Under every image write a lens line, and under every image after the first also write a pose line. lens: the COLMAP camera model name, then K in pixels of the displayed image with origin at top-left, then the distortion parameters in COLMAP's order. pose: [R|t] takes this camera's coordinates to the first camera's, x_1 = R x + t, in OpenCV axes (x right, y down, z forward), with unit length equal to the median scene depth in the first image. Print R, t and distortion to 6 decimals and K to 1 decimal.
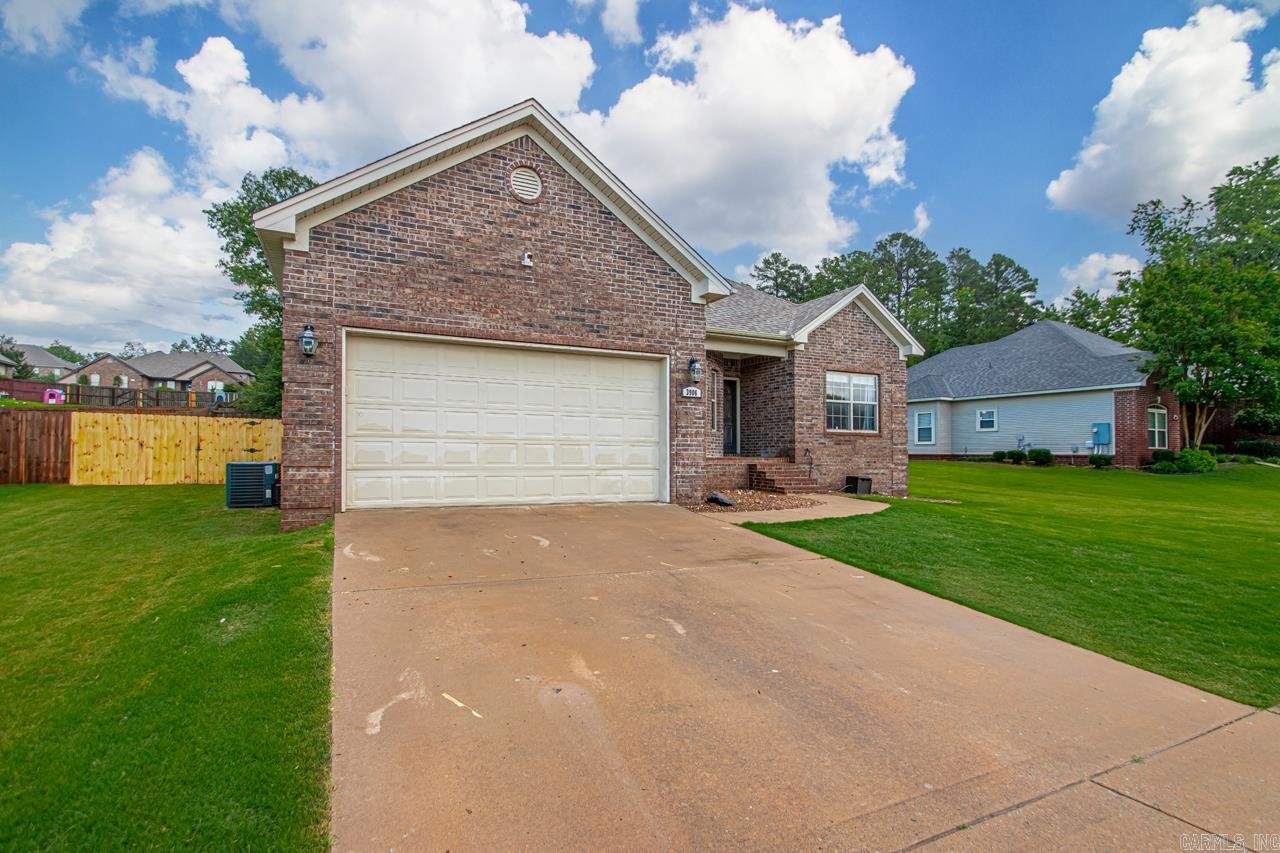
lens RADIAL K [[620.5, 0, 596.0], [0, 620.5, 429.5], [0, 0, 1]] dist [0.020794, -0.019384]
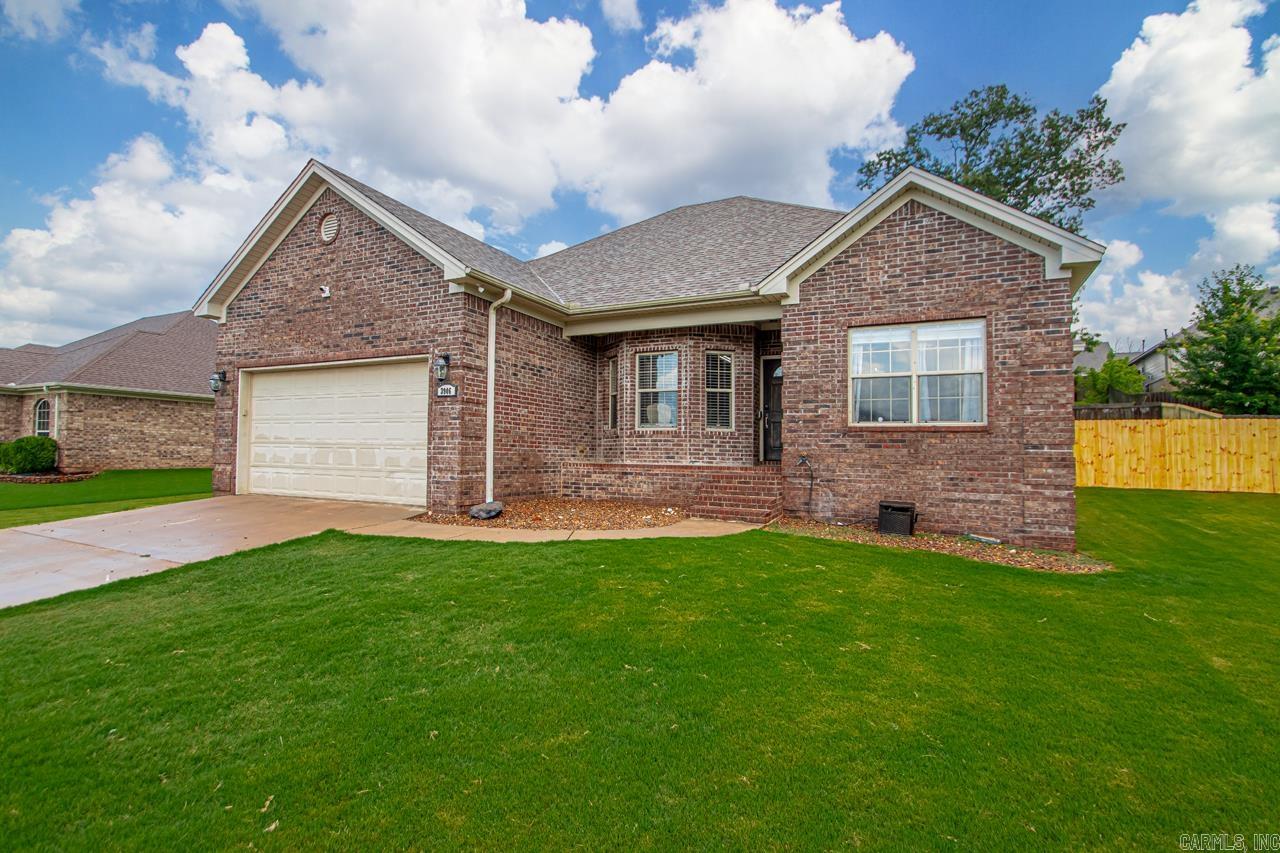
lens RADIAL K [[620.5, 0, 596.0], [0, 620.5, 429.5], [0, 0, 1]] dist [0.020794, -0.019384]
pose [[0.611865, -0.029709, -0.790404, 1.038459], [0.018768, 0.999558, -0.023041, 0.023320], [0.790740, -0.000736, 0.612152, 0.623560]]
